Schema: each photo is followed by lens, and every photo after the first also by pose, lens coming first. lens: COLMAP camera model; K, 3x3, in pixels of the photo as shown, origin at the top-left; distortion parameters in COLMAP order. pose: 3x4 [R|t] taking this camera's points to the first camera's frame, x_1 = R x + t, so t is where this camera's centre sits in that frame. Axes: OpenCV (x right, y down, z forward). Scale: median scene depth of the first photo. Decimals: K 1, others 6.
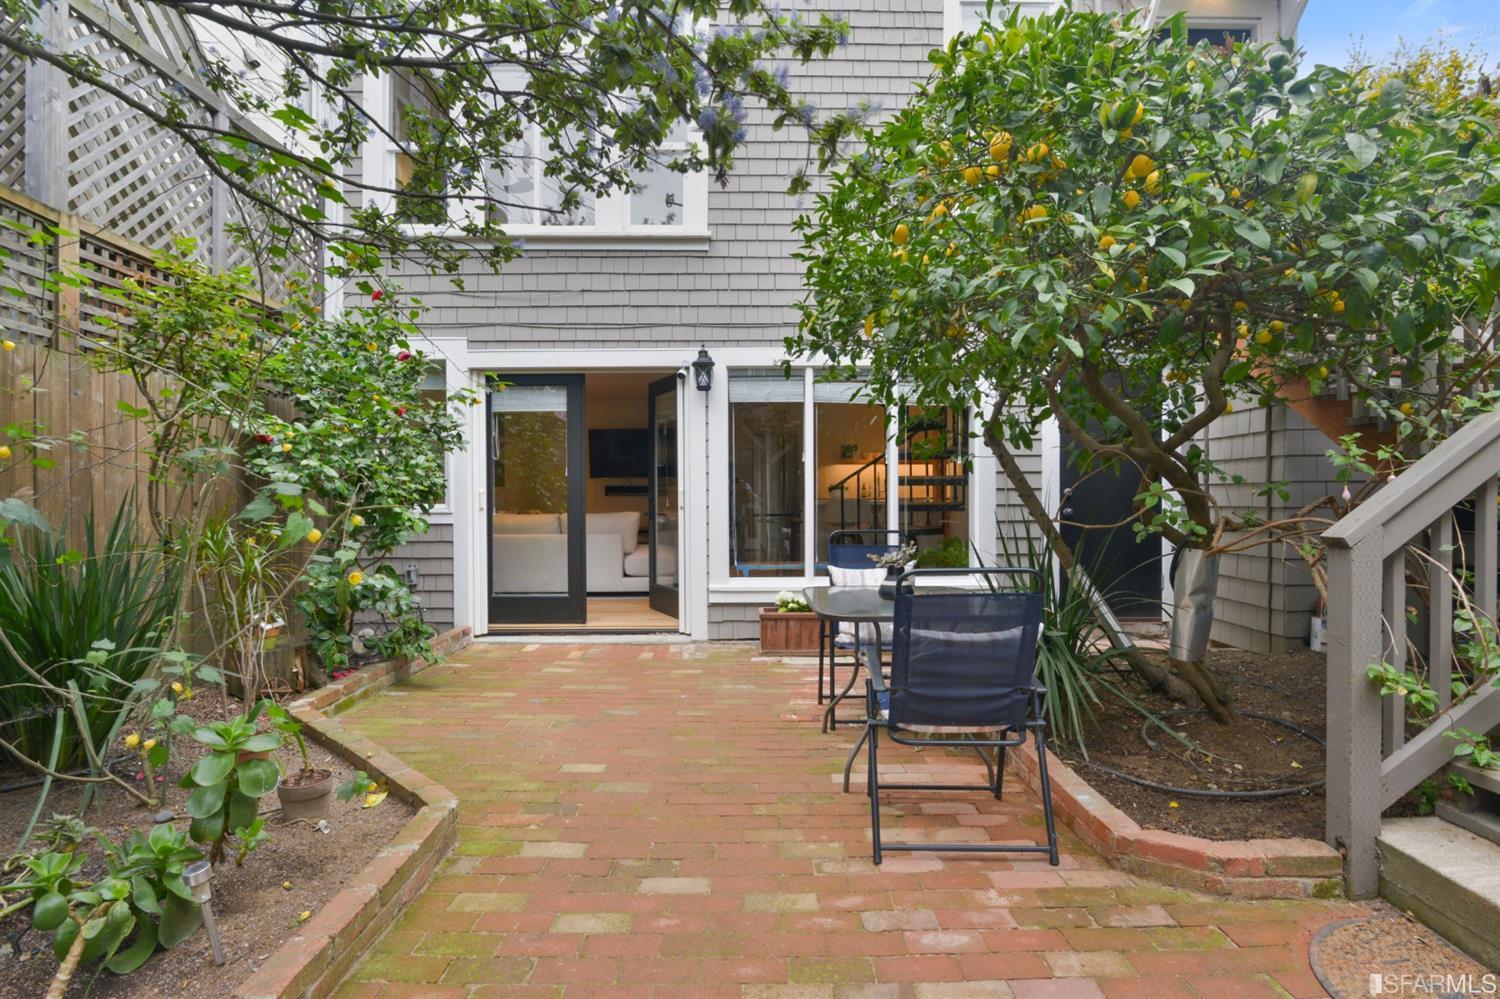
lens RADIAL K [[745.8, 0, 751.2], [0, 745.8, 498.5], [0, 0, 1]] dist [-0.019661, 0.000056]
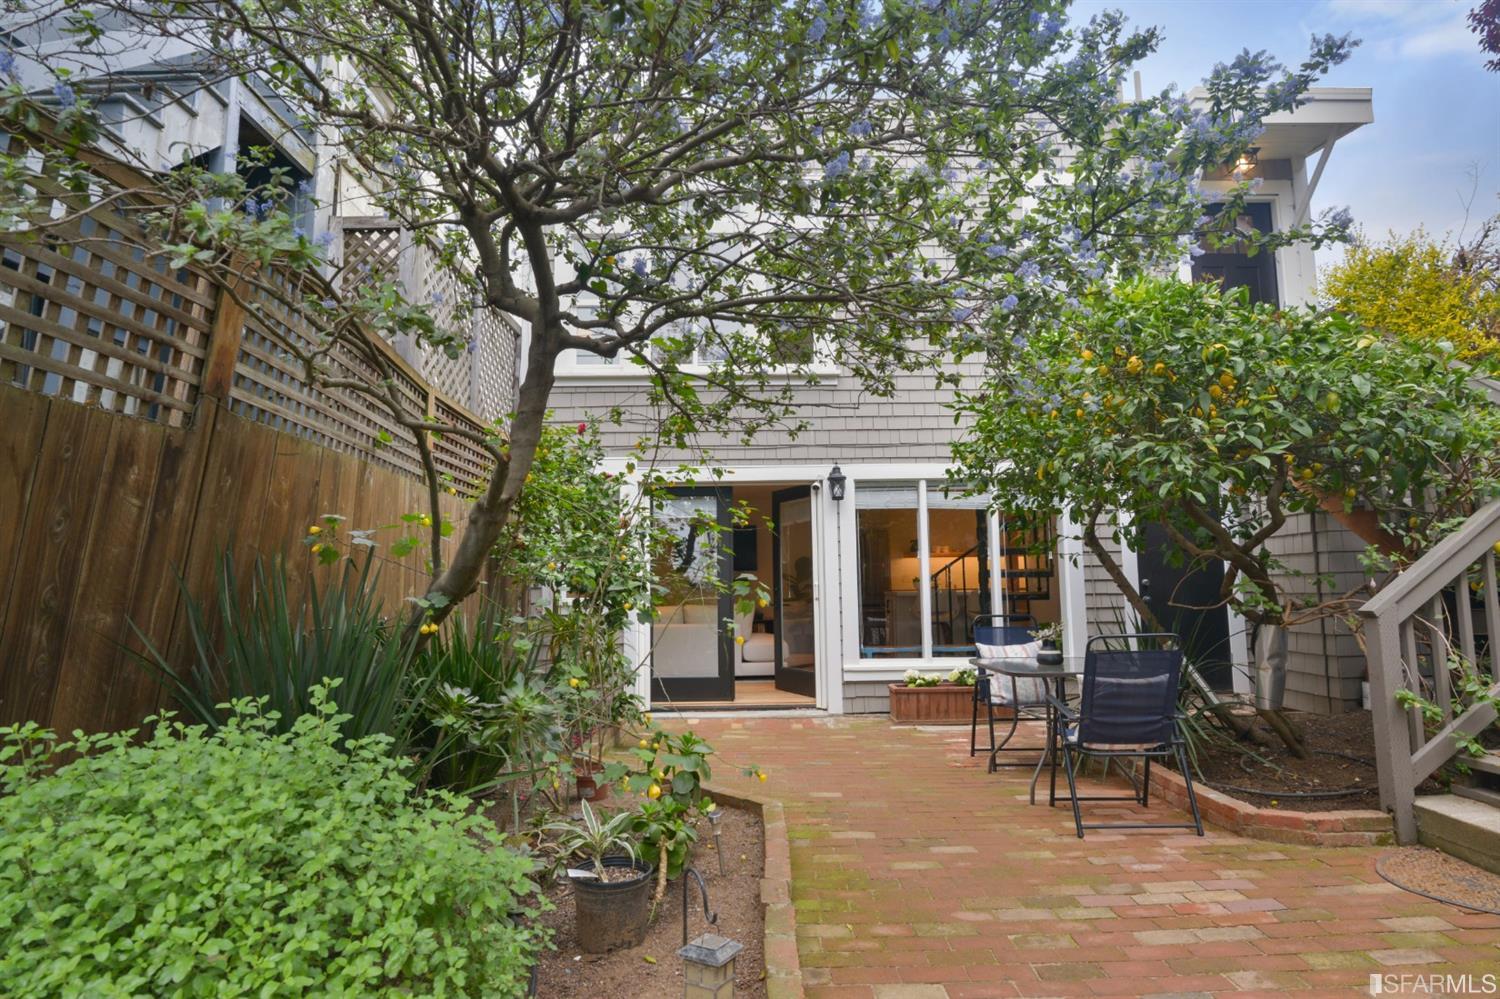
lens RADIAL K [[809.3, 0, 741.9], [0, 809.3, 497.7], [0, 0, 1]] dist [-0.014204, -0.001671]
pose [[0.999959, -0.009024, -0.000618, -0.335352], [0.008894, 0.993442, -0.113990, -0.002945], [0.001642, 0.113980, 0.993482, -0.452810]]
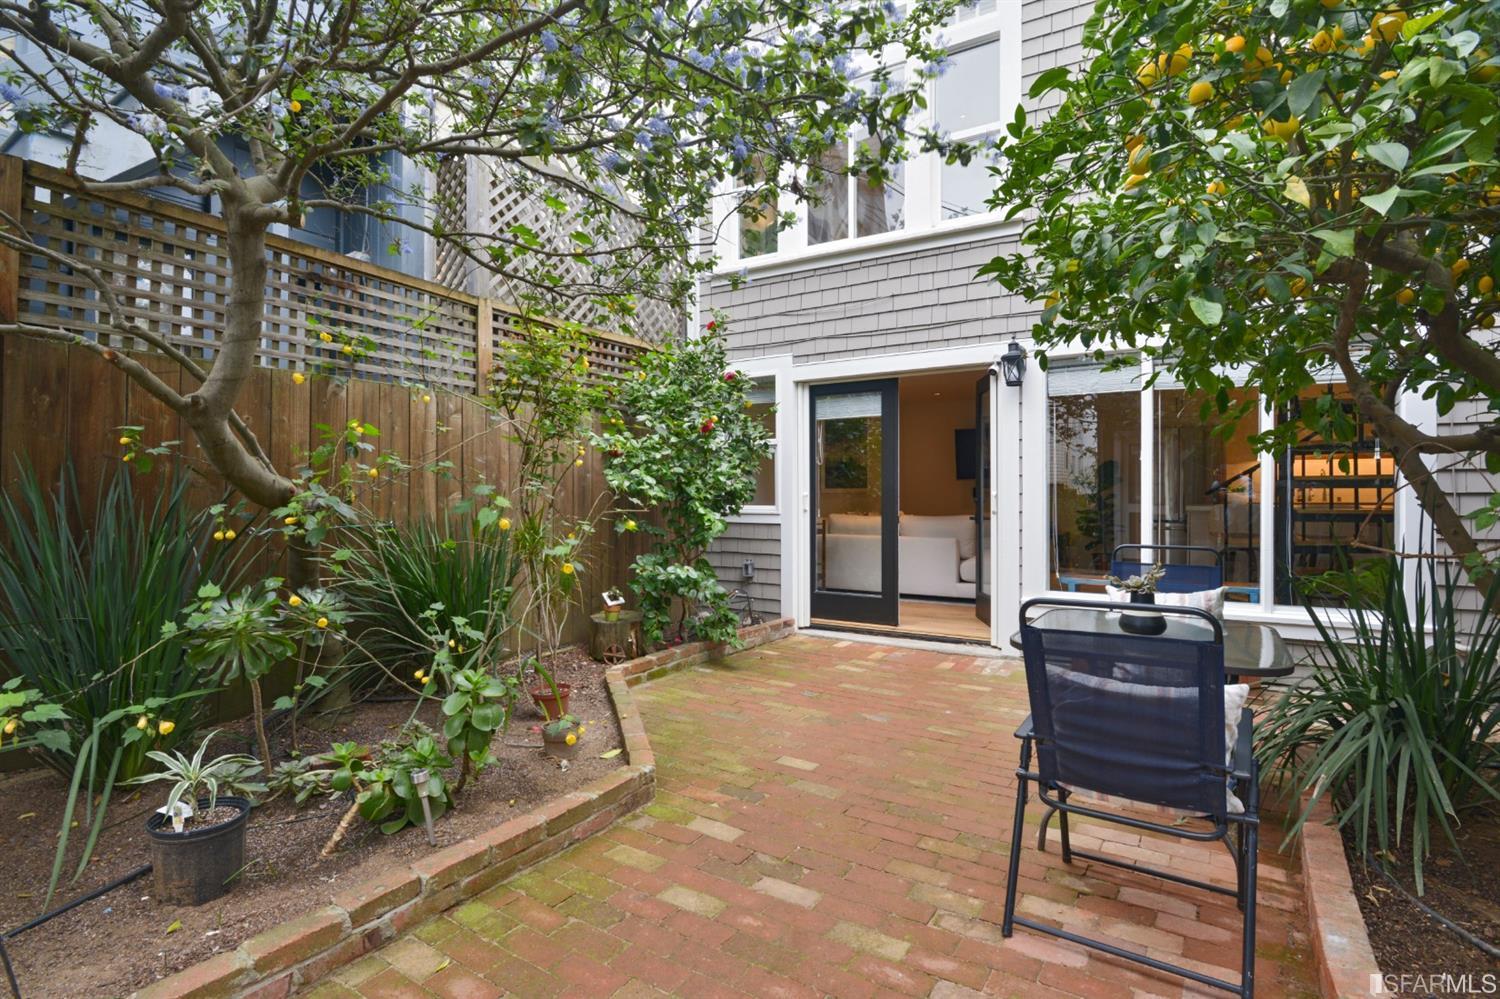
lens RADIAL K [[745.8, 0, 751.2], [0, 745.8, 498.5], [0, 0, 1]] dist [-0.019661, 0.000056]
pose [[0.836995, 0.006755, -0.547169, 0.261504], [-0.005526, 0.999977, 0.003893, -0.011897], [0.547183, -0.000235, 0.837013, 0.080611]]
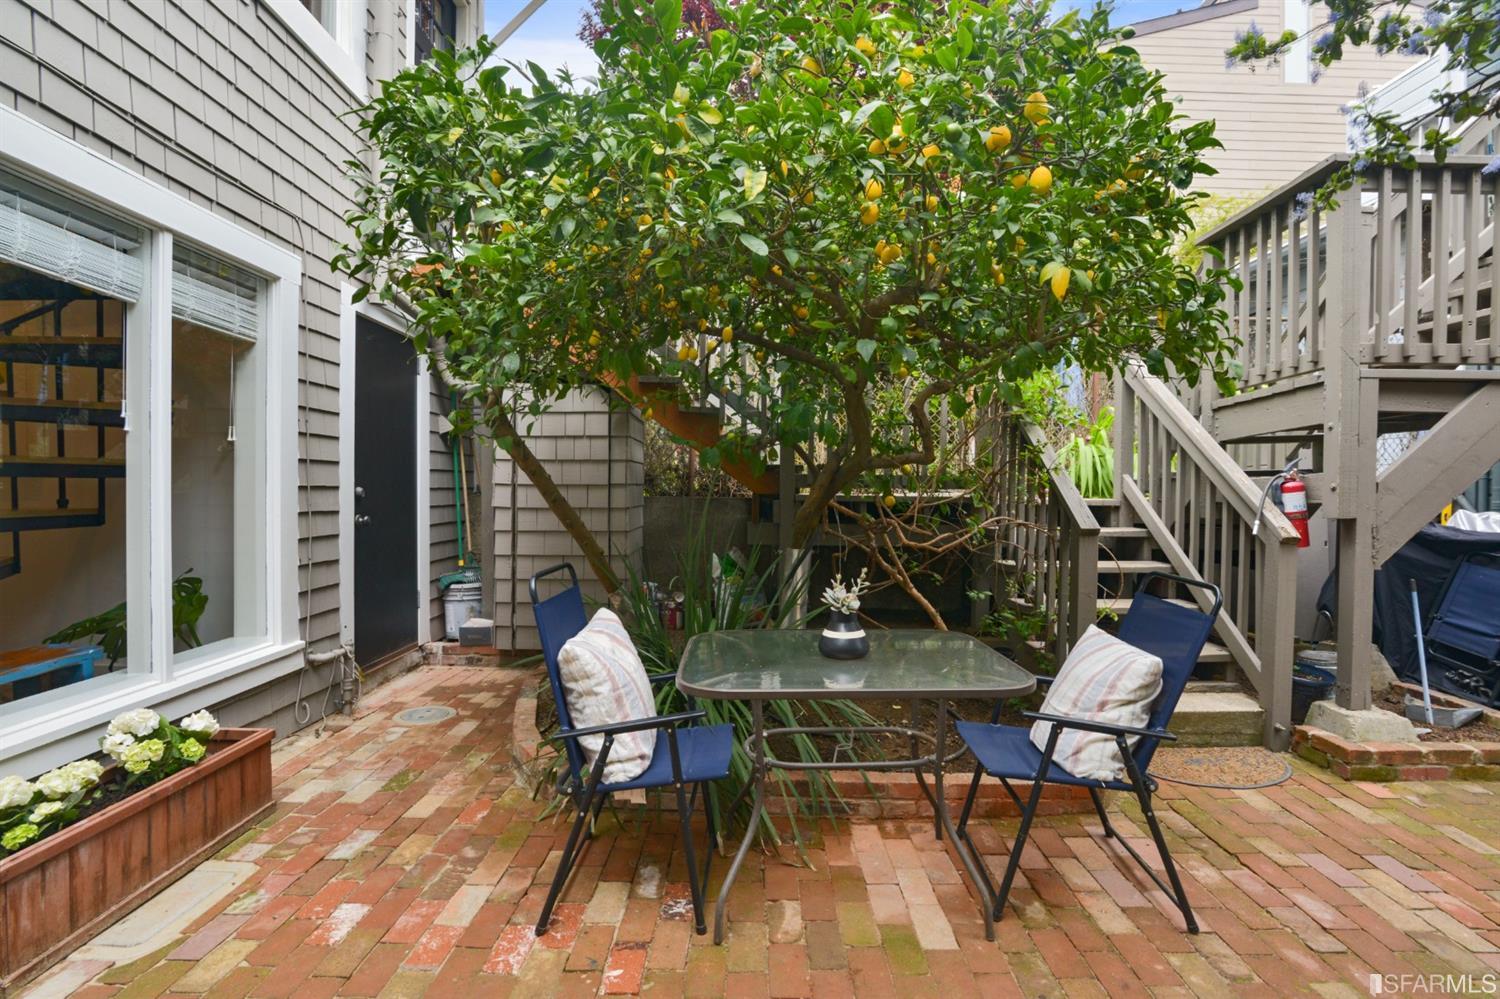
lens RADIAL K [[745.8, 0, 751.2], [0, 745.8, 498.5], [0, 0, 1]] dist [-0.019661, 0.000056]
pose [[-0.026650, -0.004175, 0.999636, -0.445153], [0.001915, 0.999989, 0.004228, -0.008704], [-0.999643, 0.002027, -0.026641, 1.031366]]
